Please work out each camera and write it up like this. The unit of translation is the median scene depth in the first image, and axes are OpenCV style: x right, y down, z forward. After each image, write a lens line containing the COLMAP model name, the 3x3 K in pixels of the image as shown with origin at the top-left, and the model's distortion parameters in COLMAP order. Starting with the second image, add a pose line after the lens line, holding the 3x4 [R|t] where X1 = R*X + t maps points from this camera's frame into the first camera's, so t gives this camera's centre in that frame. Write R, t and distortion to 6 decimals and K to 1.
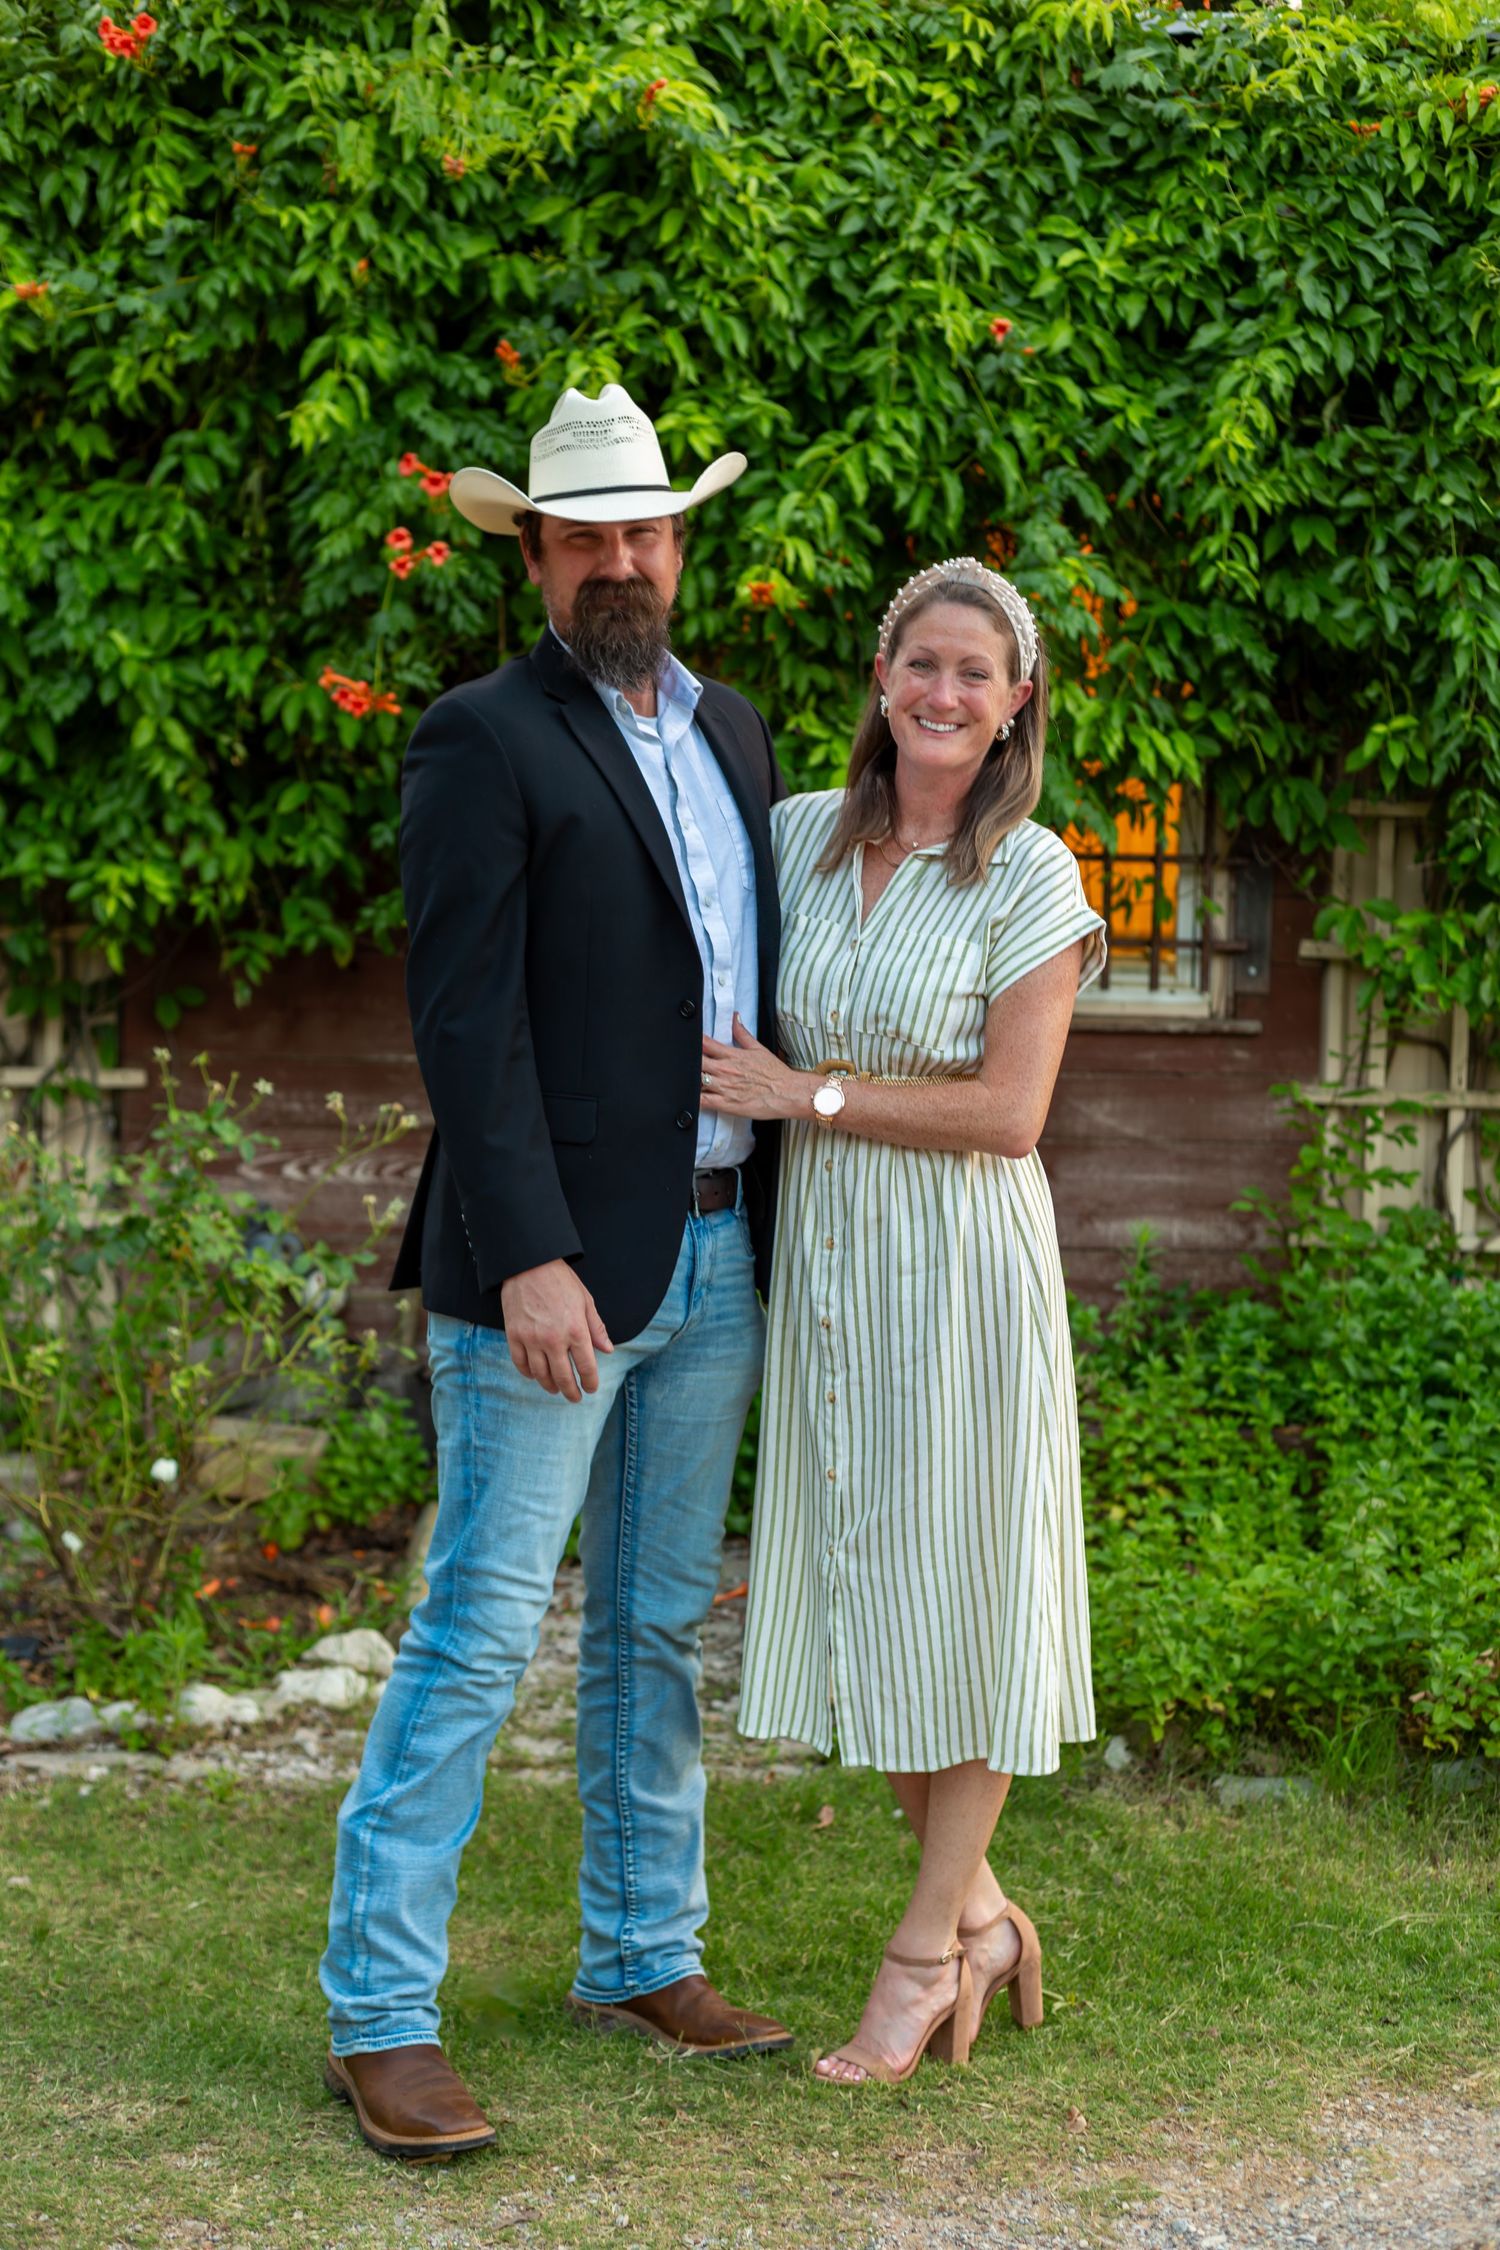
lens RADIAL K [[3277.3, 0, 744.1], [0, 3277.3, 1111.3], [0, 0, 1]] dist [0.005220, 0.000000]
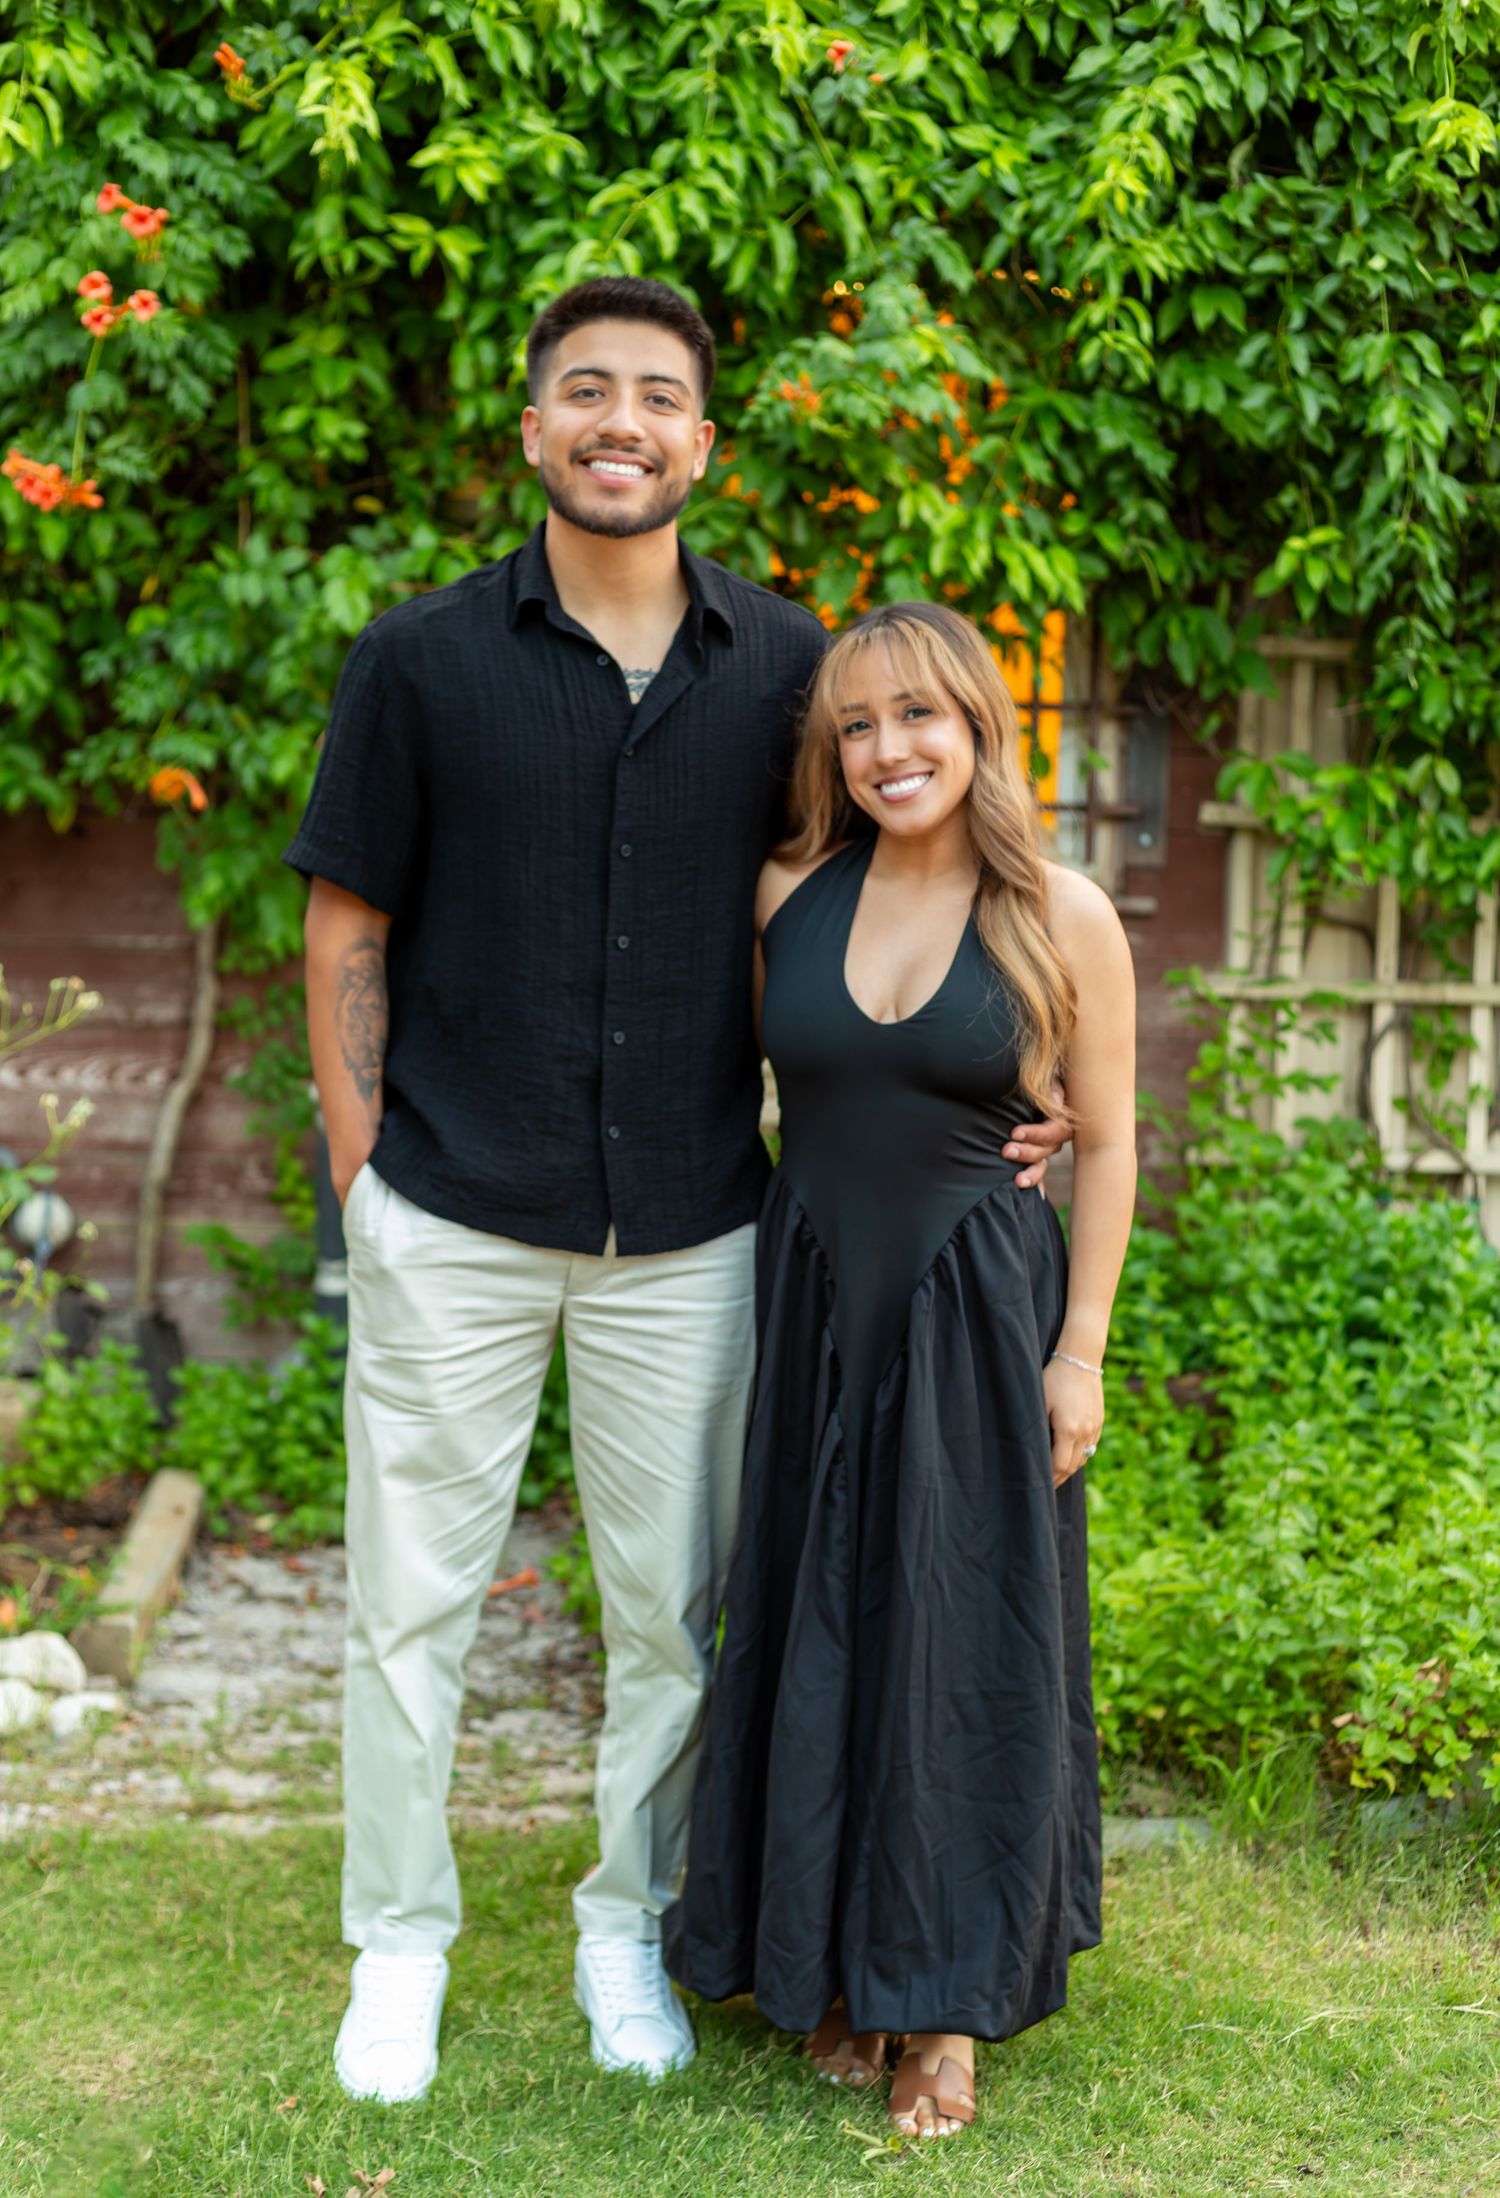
lens RADIAL K [[3302.9, 0, 747.6], [0, 3302.9, 1111.9], [0, 0, 1]] dist [0.005605, 0.000000]
pose [[0.999552, -0.000547, 0.029919, 0.029896], [0.000002, 0.999834, 0.018195, 0.013564], [-0.029924, -0.018187, 0.999387, 0.165772]]
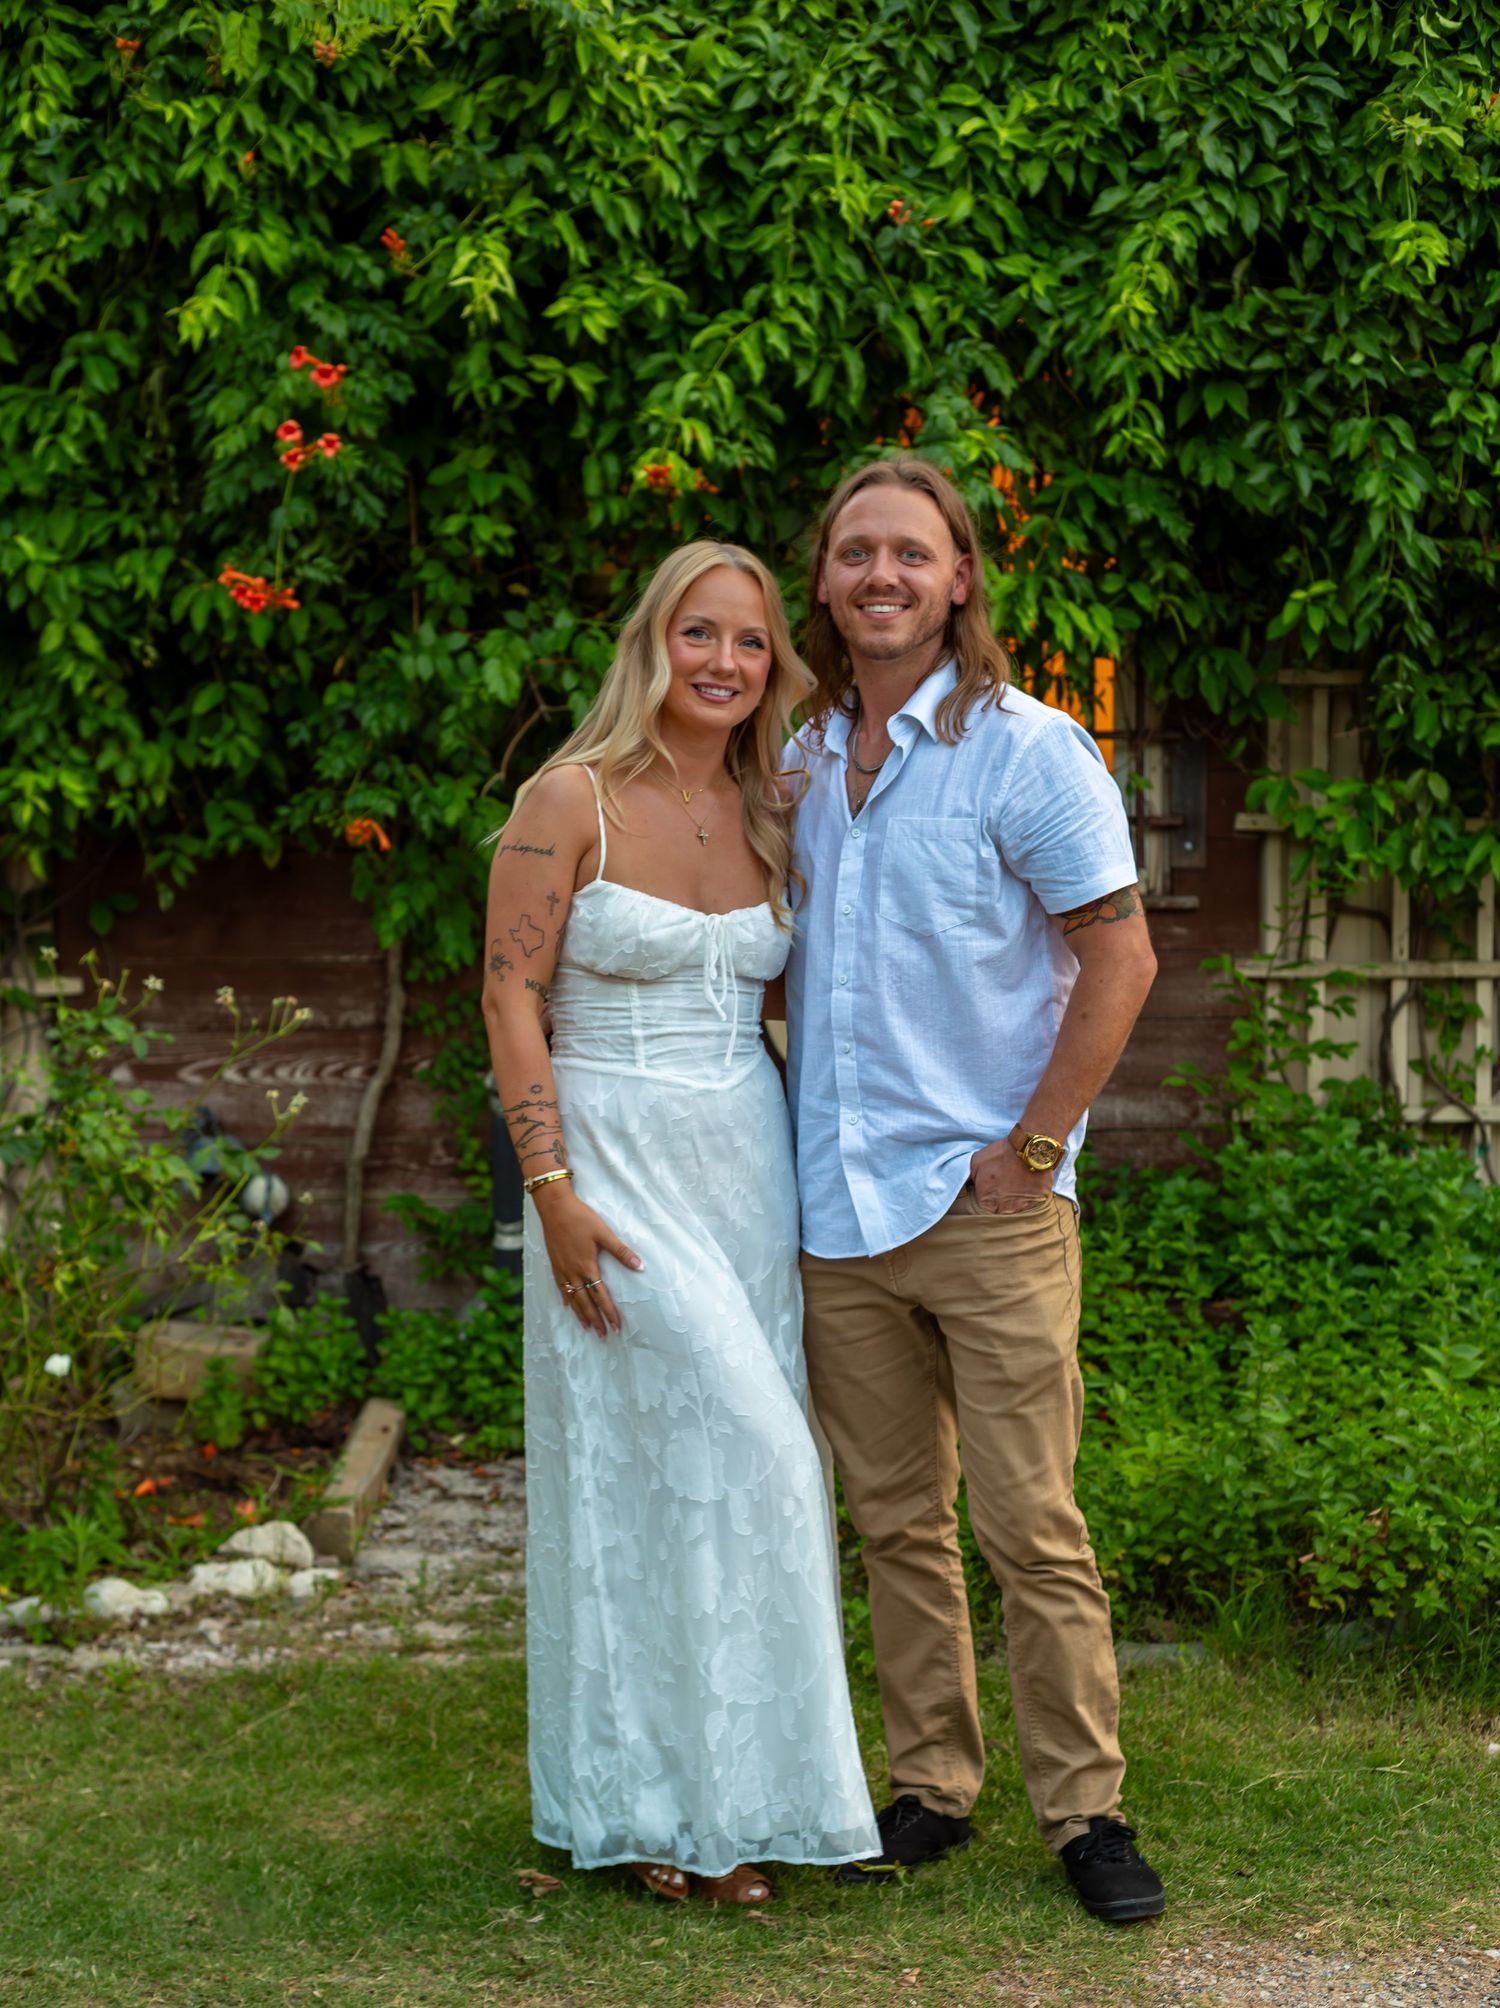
lens RADIAL K [[3299.2, 0, 749.5], [0, 3299.2, 1111.6], [0, 0, 1]] dist [0.009359, 0.000000]
pose [[0.999241, -0.027567, -0.027525, 0.053480], [0.028239, 0.999306, 0.024308, 0.010729], [0.026836, -0.025067, 0.999326, -0.004128]]
